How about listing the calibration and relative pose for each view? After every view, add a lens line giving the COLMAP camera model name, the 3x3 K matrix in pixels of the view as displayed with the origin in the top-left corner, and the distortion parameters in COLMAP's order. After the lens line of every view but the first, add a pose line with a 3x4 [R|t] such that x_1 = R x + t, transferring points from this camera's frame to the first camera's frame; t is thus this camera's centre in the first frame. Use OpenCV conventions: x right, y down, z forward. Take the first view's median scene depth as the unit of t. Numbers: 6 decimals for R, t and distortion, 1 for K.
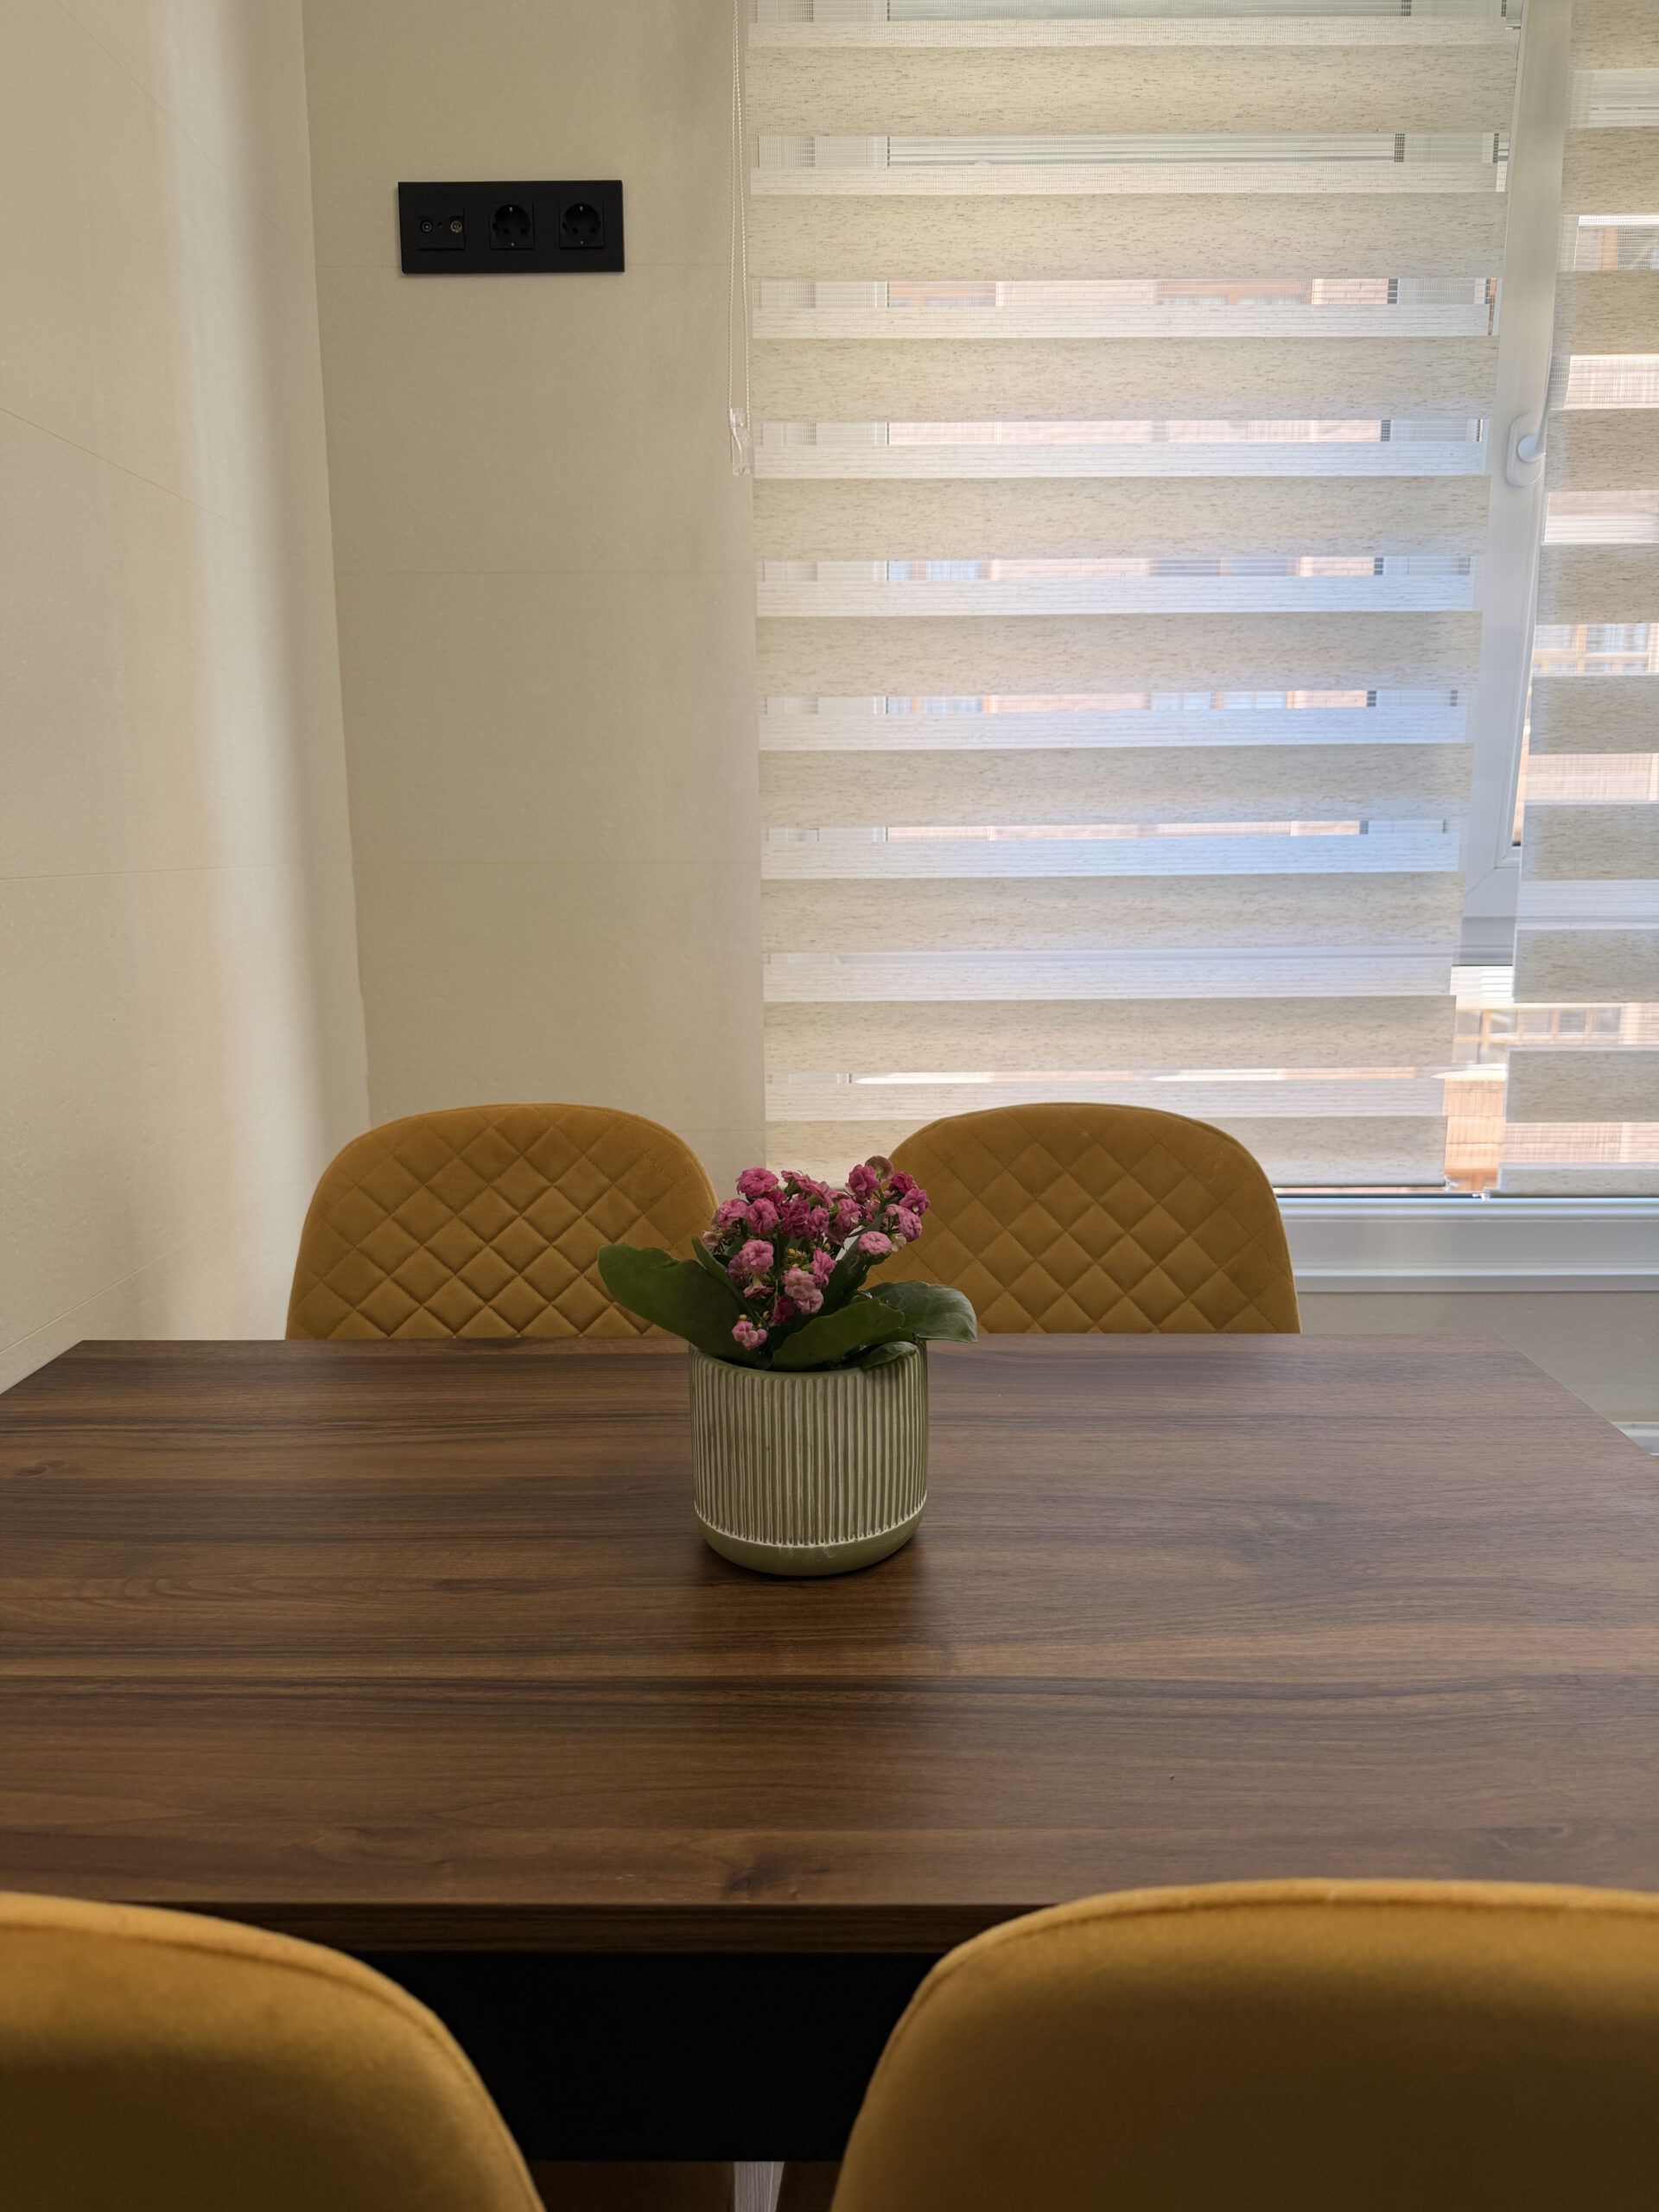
lens RADIAL K [[1570.0, 0, 841.0], [0, 1570.0, 1111.9], [0, 0, 1]] dist [0.035274, -0.064476]
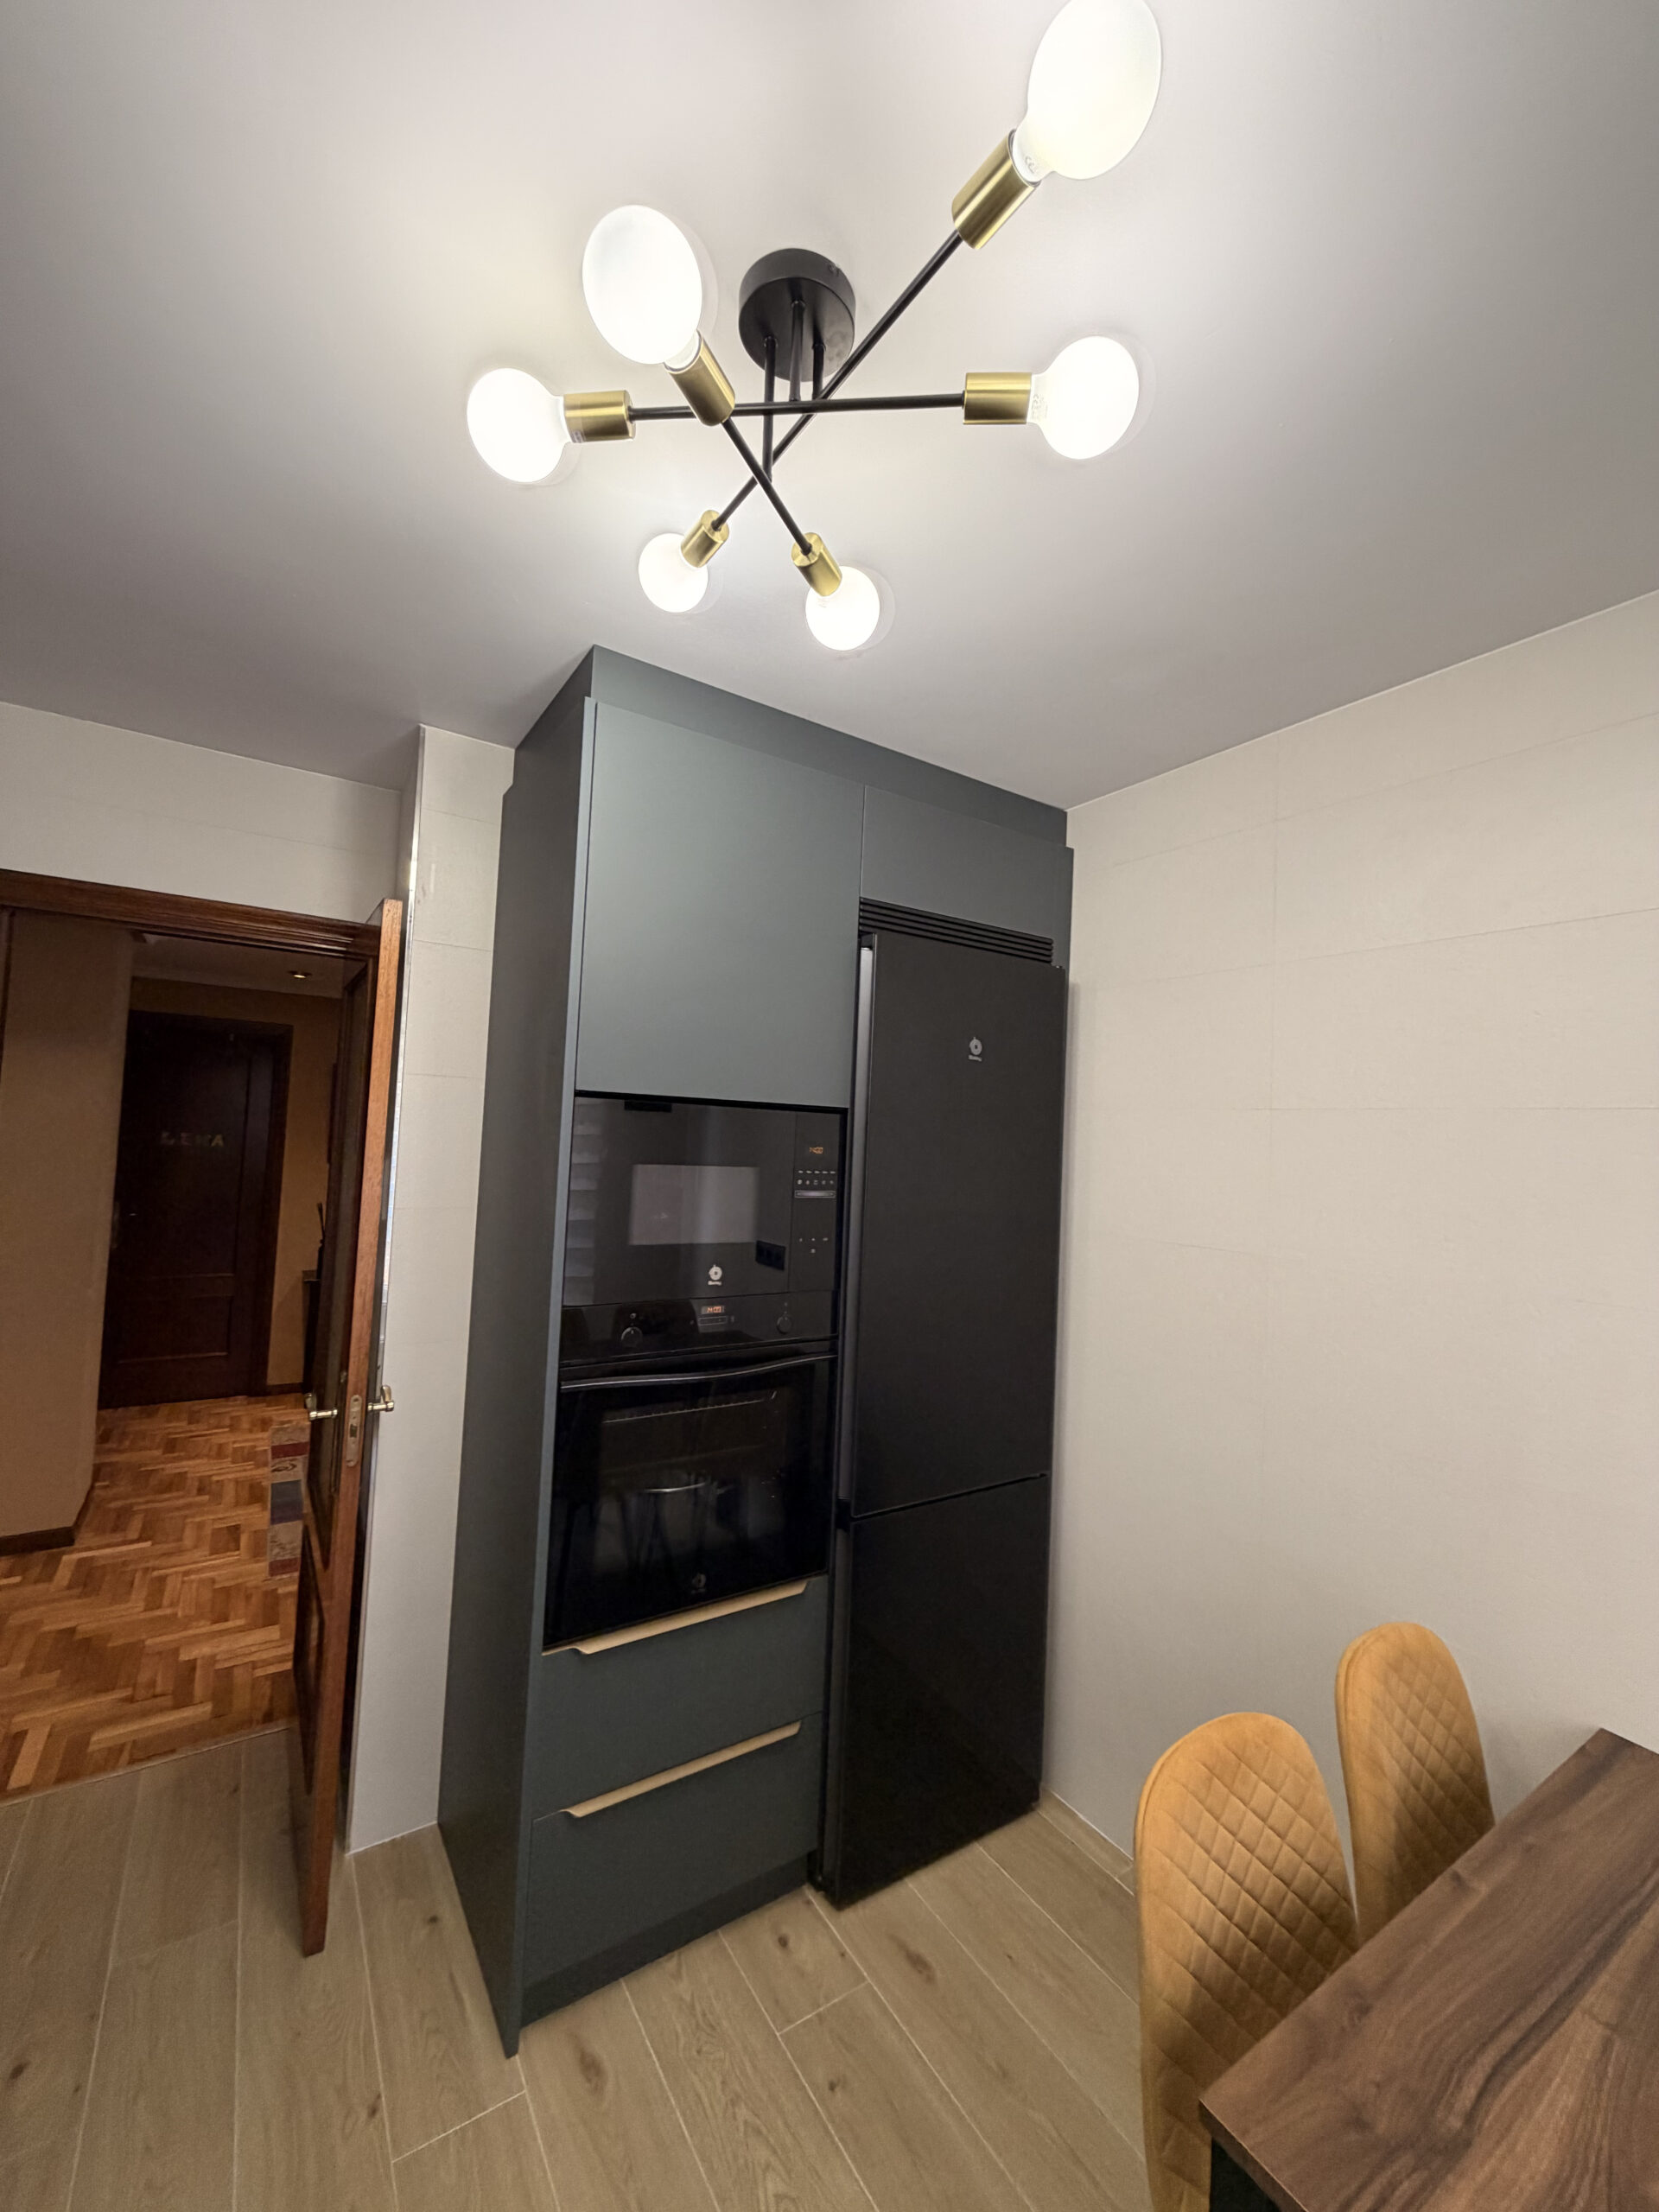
lens RADIAL K [[884.4, 0, 827.2], [0, 884.4, 1098.1], [0, 0, 1]] dist [-0.000261, 0.000171]
pose [[-0.828760, -0.055595, -0.556836, 0.792364], [-0.134499, 0.985674, 0.101769, -0.424010], [0.543201, 0.159235, -0.824364, 0.552128]]
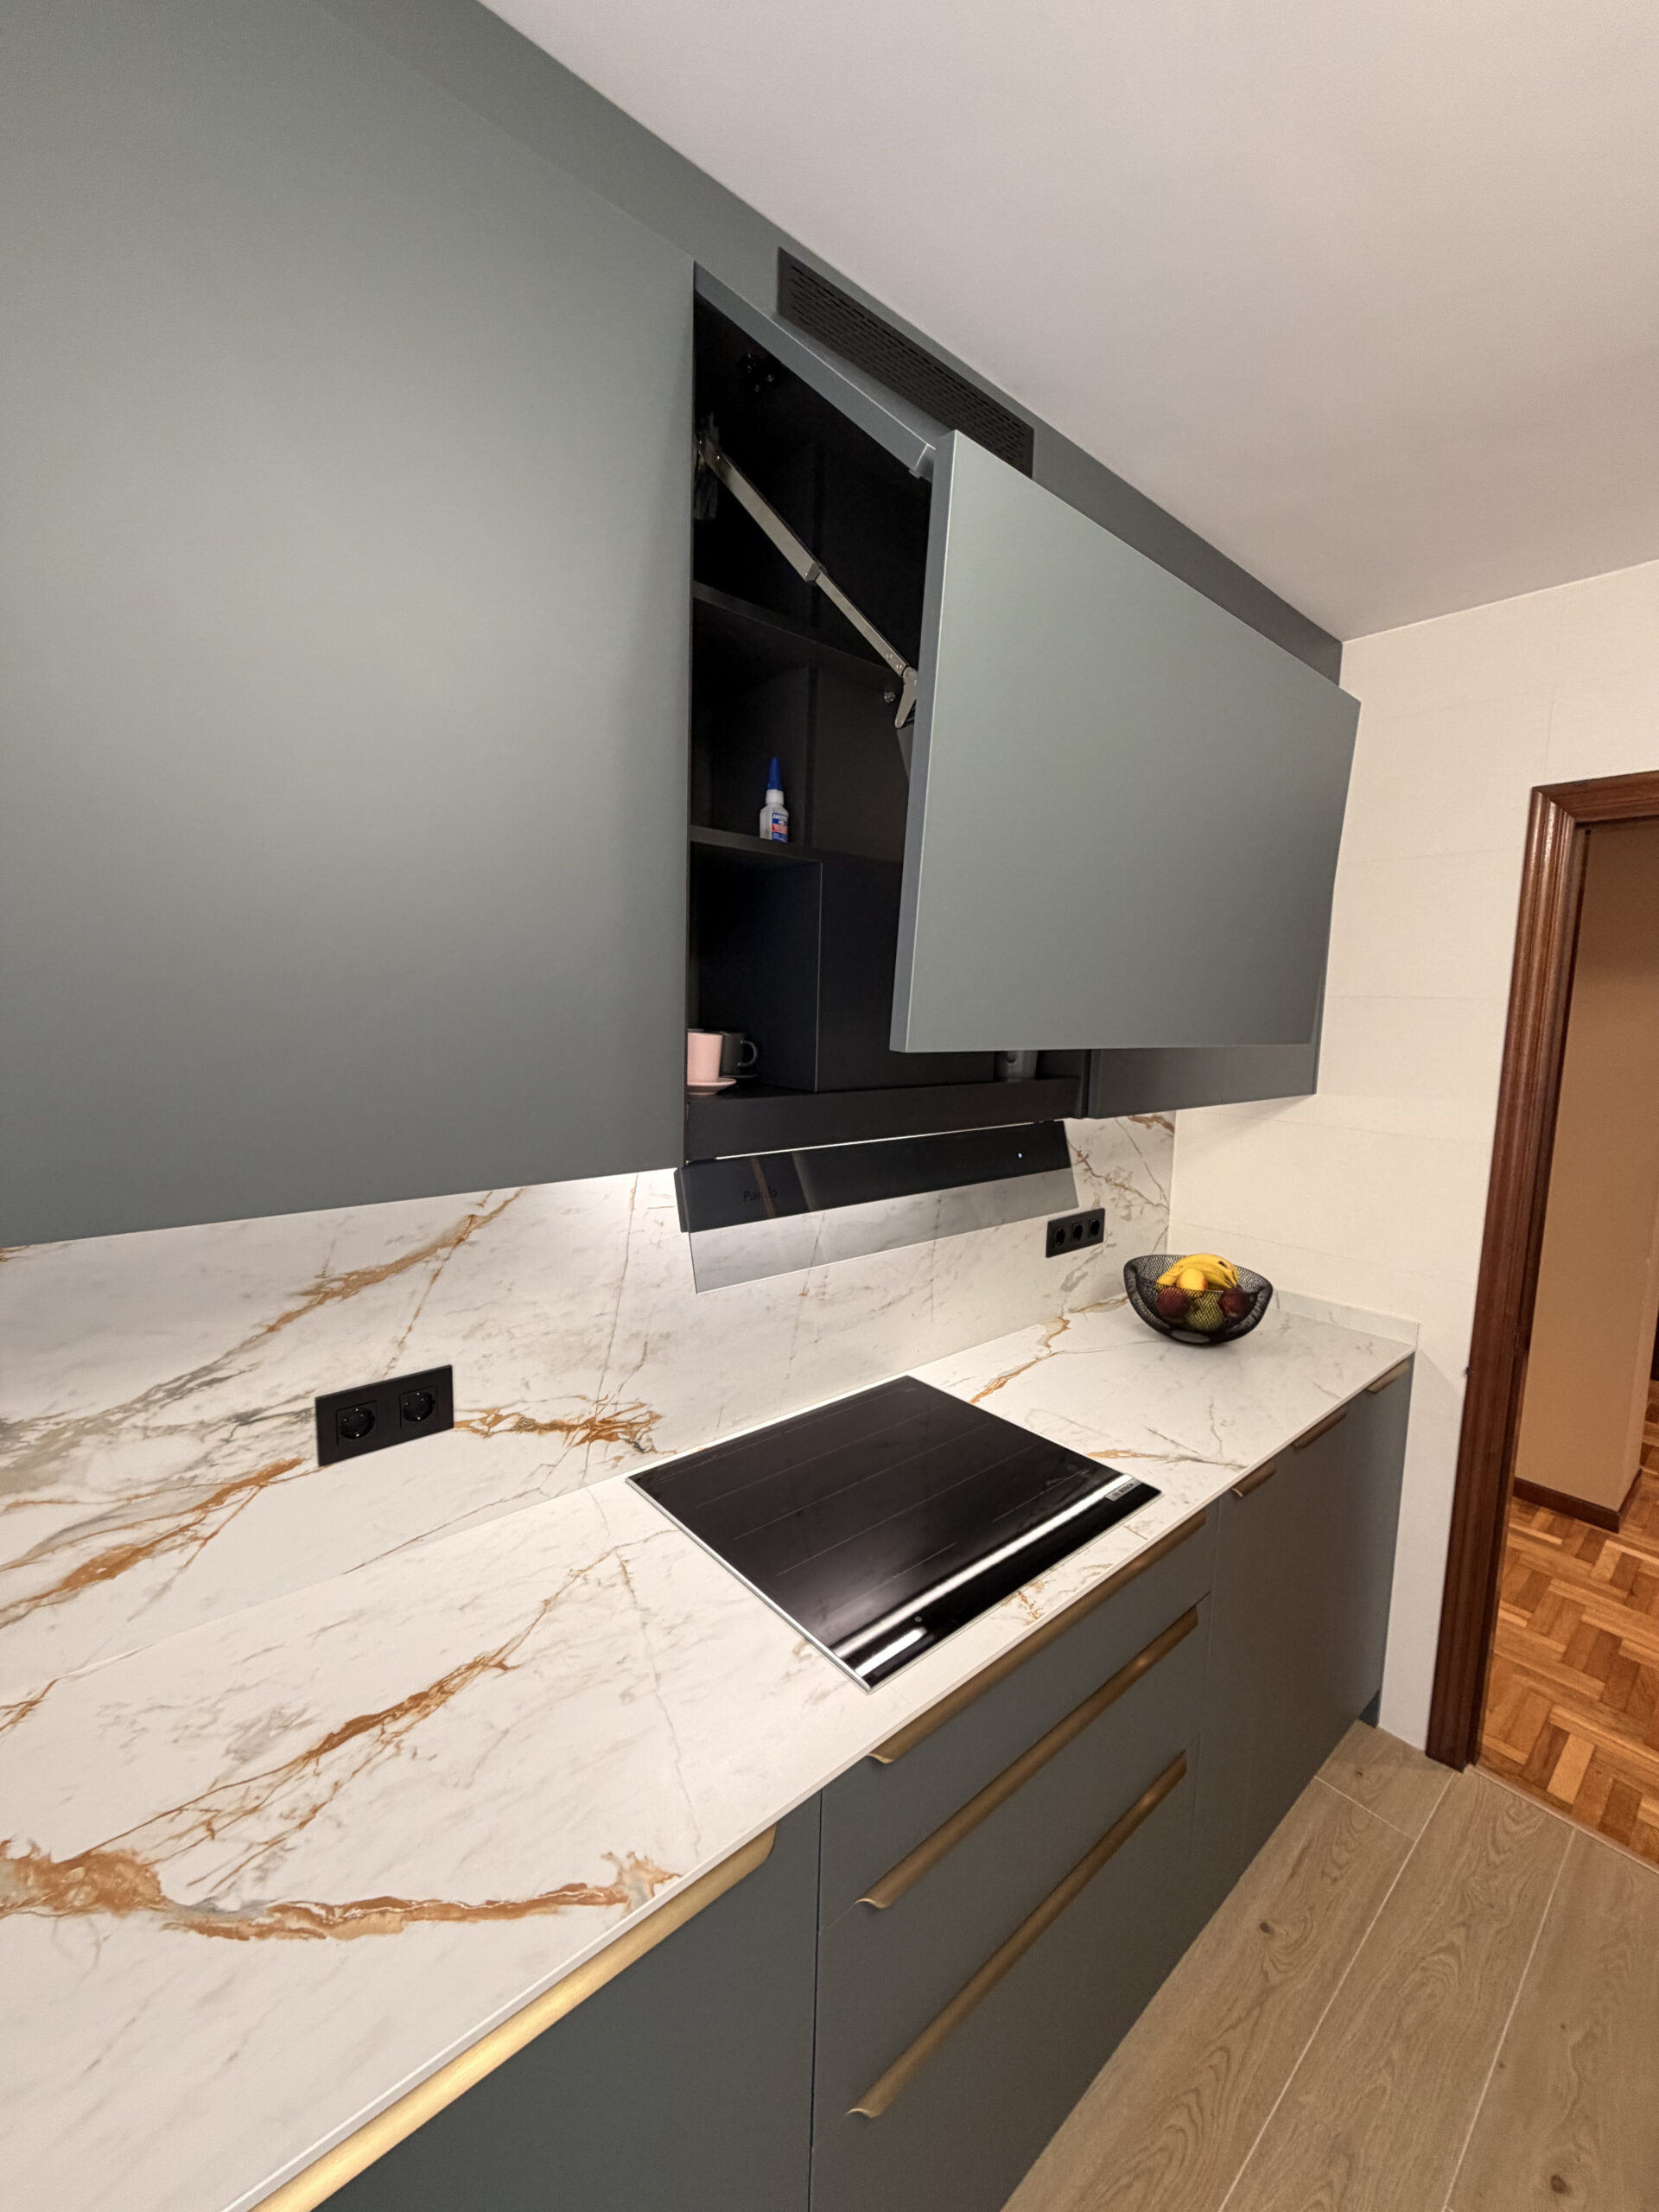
lens RADIAL K [[884.4, 0, 828.9], [0, 884.4, 1097.2], [0, 0, 1]] dist [-0.000261, 0.000171]
pose [[-0.667917, -0.091976, 0.738531, 0.863698], [0.104221, 0.970997, 0.215182, -0.413408], [-0.736903, 0.220694, -0.638959, 0.266666]]
